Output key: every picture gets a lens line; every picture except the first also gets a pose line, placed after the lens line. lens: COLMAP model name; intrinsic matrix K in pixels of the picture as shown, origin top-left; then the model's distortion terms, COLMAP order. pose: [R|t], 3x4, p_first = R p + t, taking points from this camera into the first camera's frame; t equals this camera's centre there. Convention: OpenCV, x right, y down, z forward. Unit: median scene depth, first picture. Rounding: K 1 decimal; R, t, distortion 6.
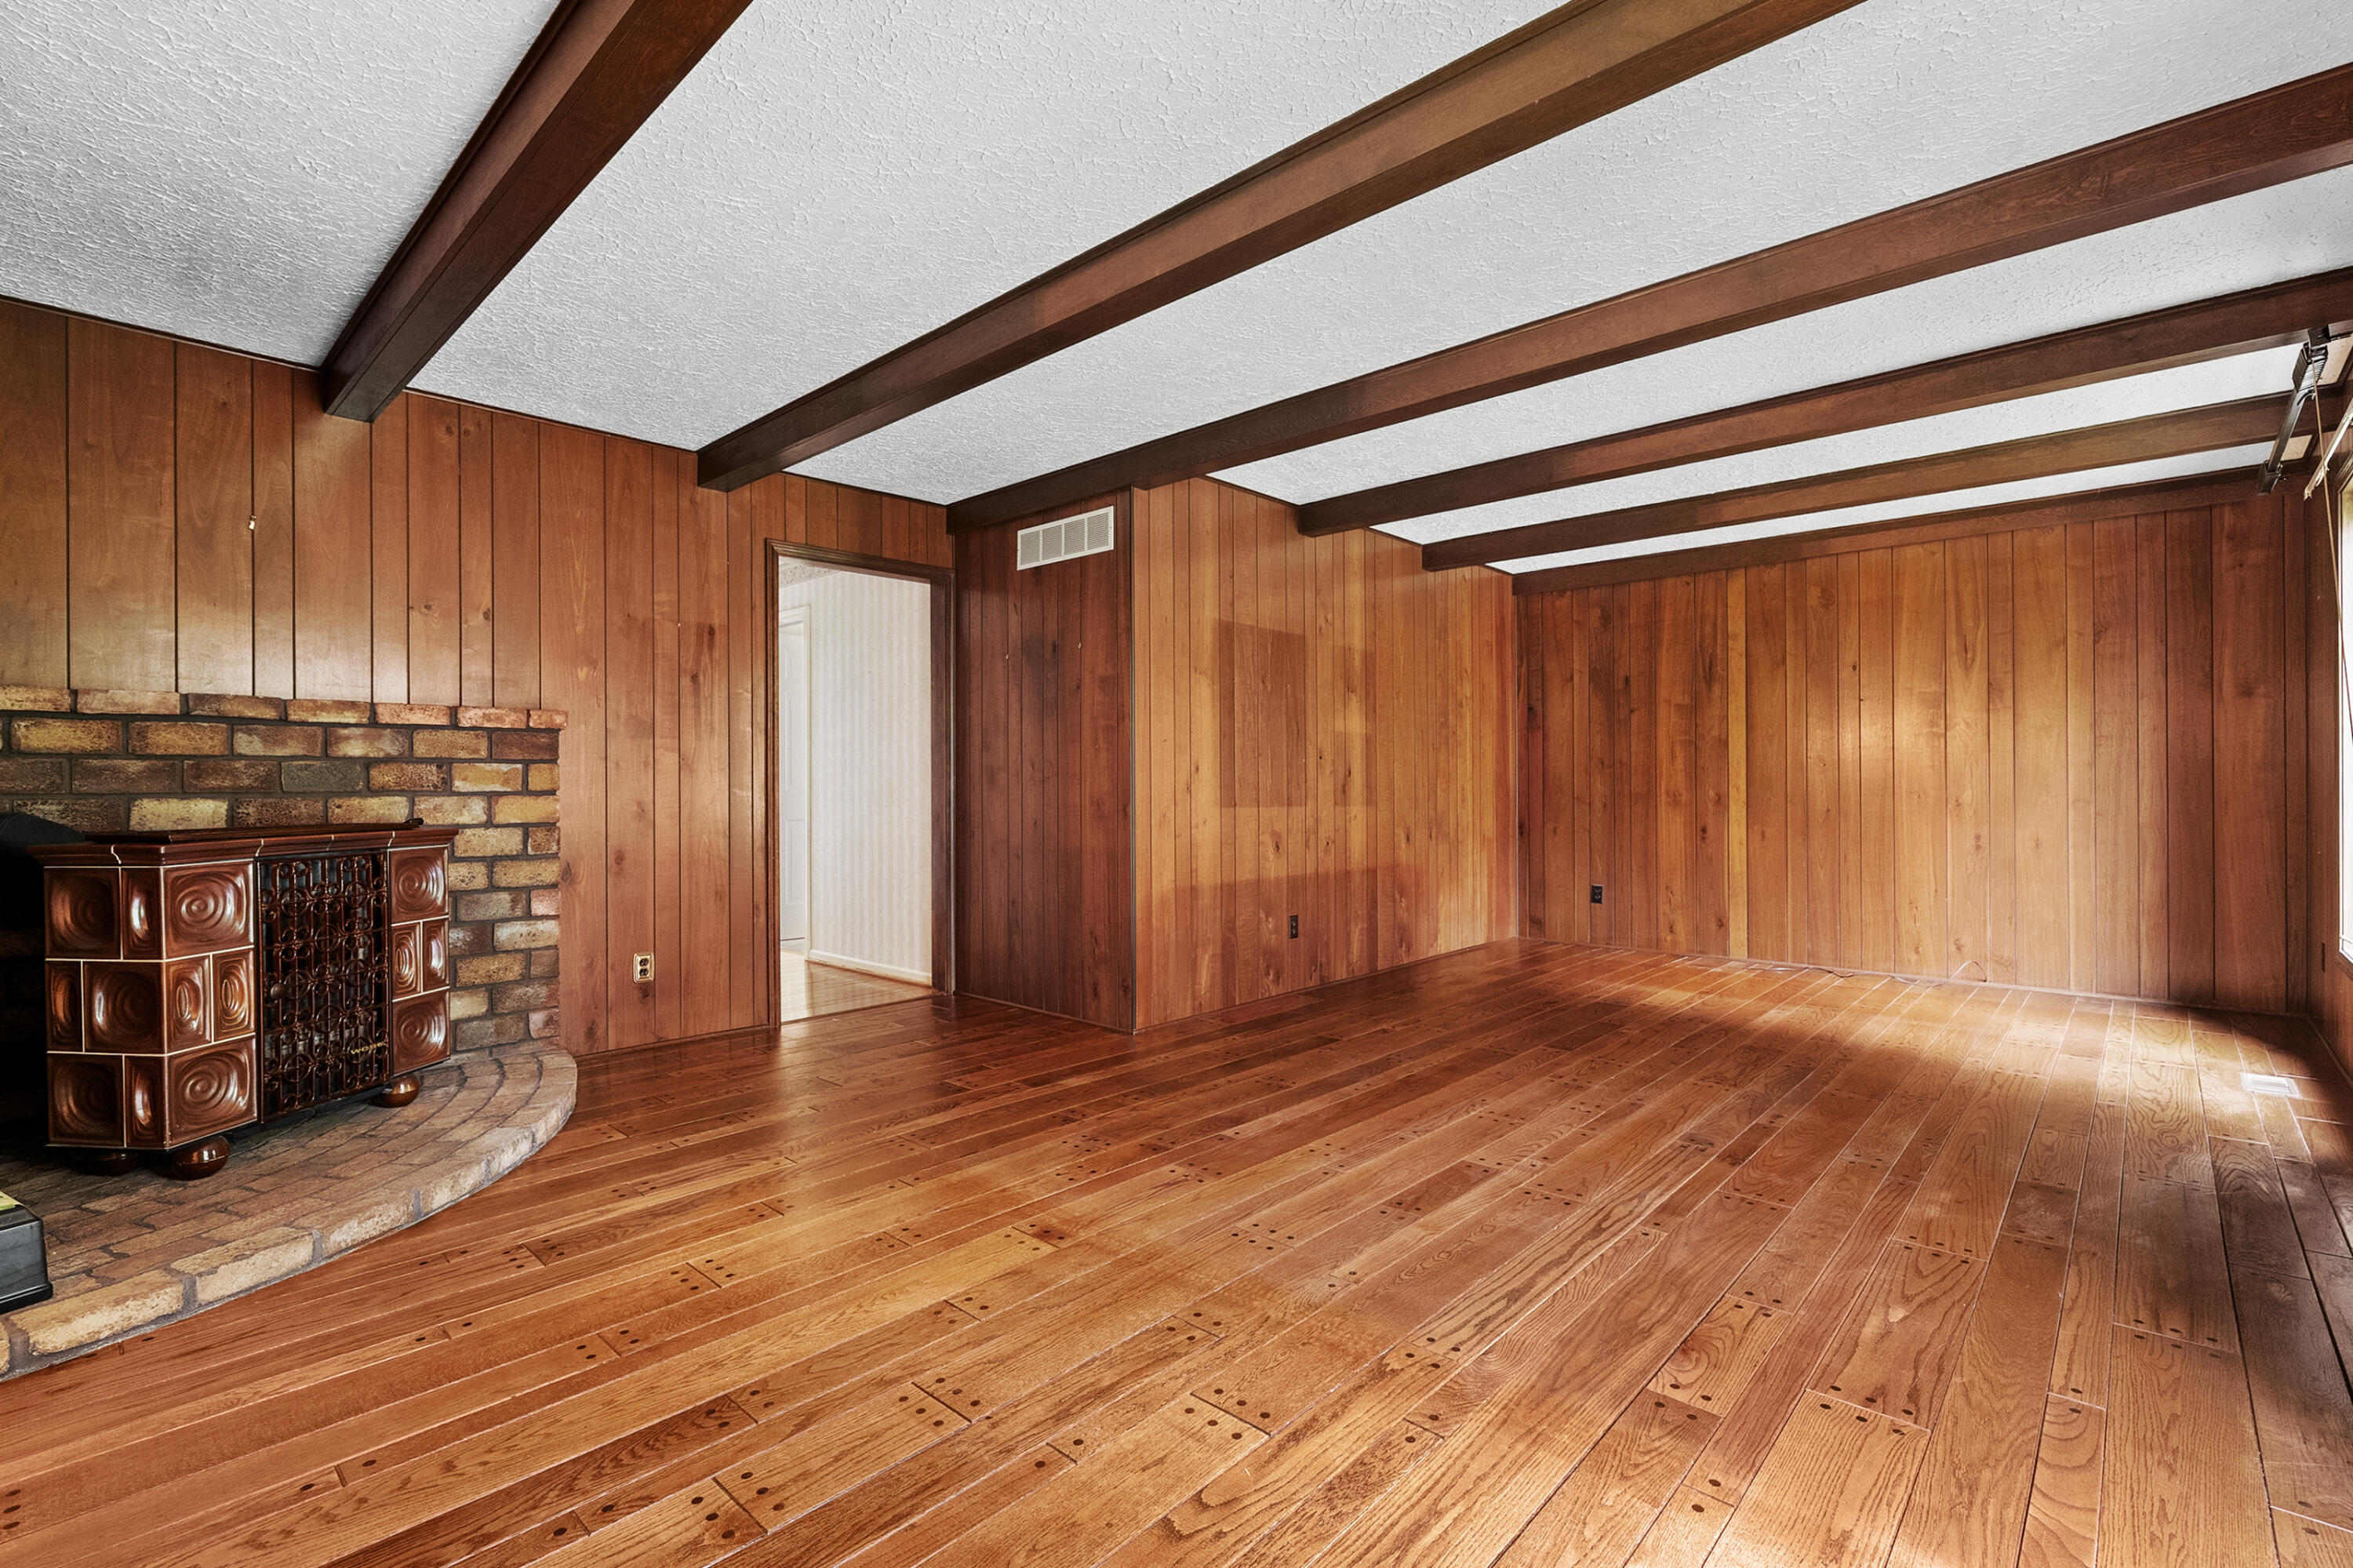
lens RADIAL K [[1063.1, 0, 1171.8], [0, 1063.1, 787.7], [0, 0, 1]] dist [-0.003858, 0.000016]
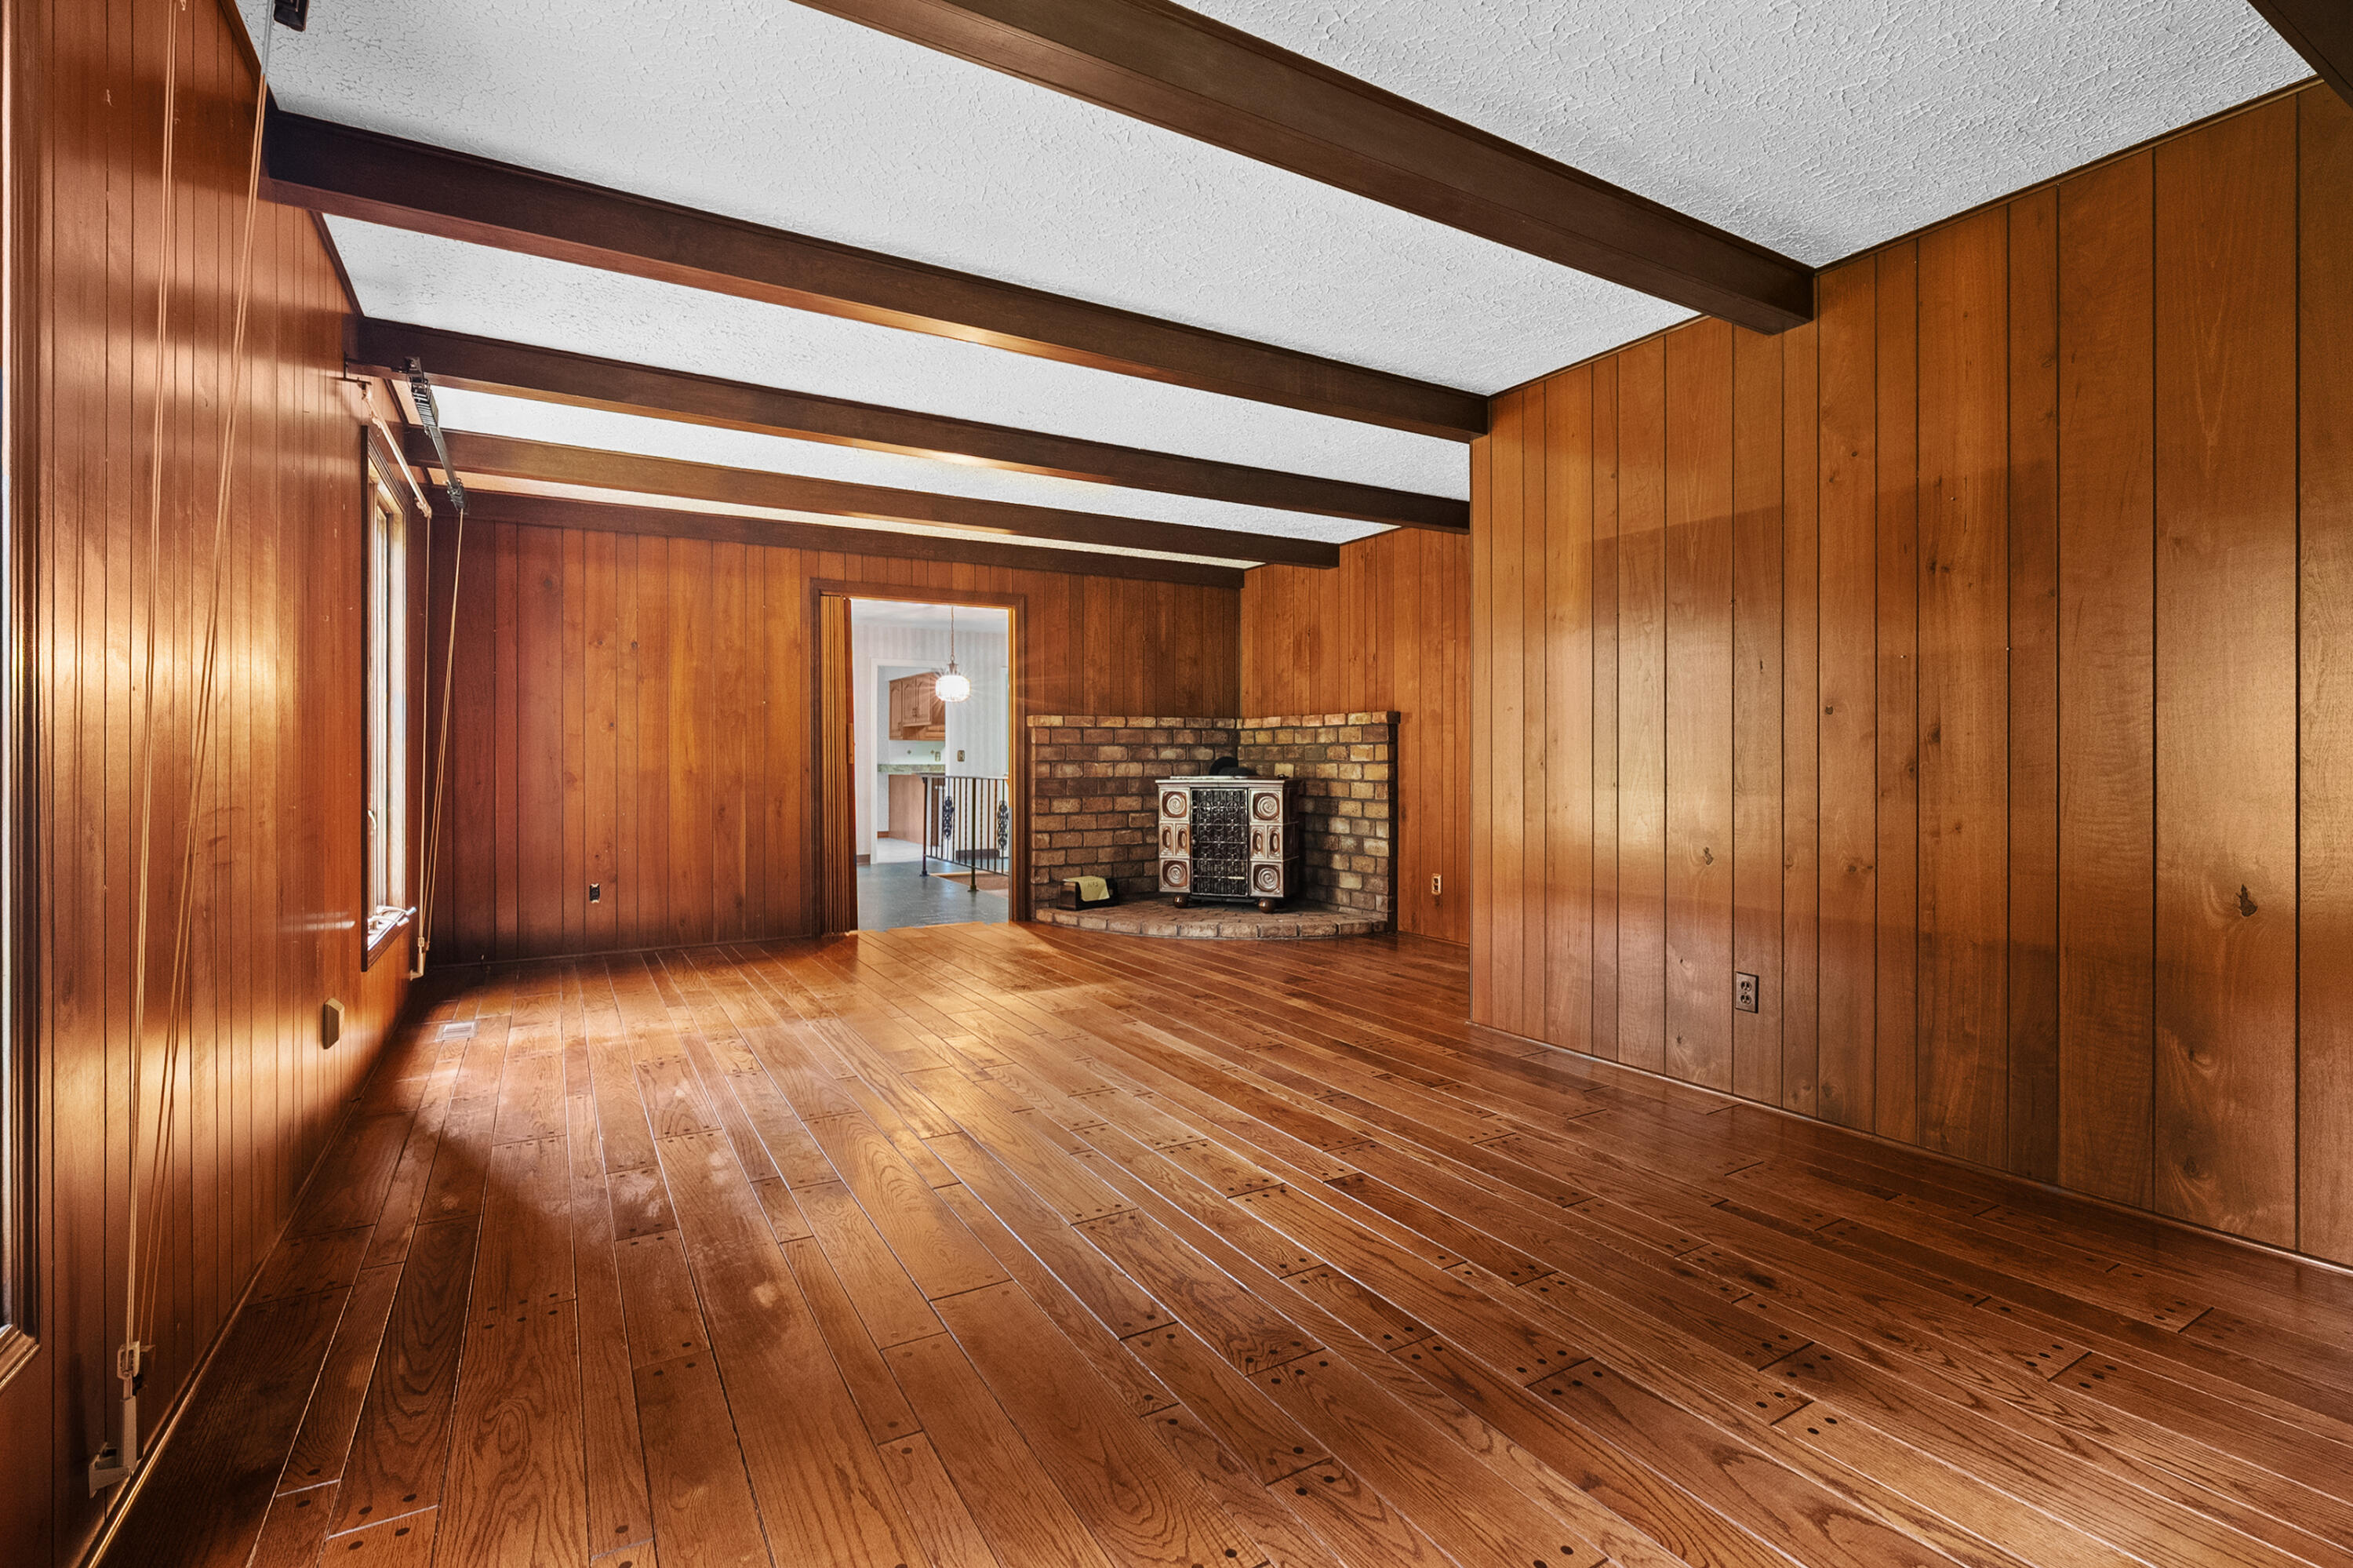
lens RADIAL K [[1074.6, 0, 1176.5], [0, 1074.6, 745.4], [0, 0, 1]] dist [-0.004511, 0.000501]
pose [[-0.287937, -0.007248, -0.957622, 1.428551], [0.000225, 0.999971, -0.007636, -0.011453], [0.957649, -0.002414, -0.287927, 1.544588]]
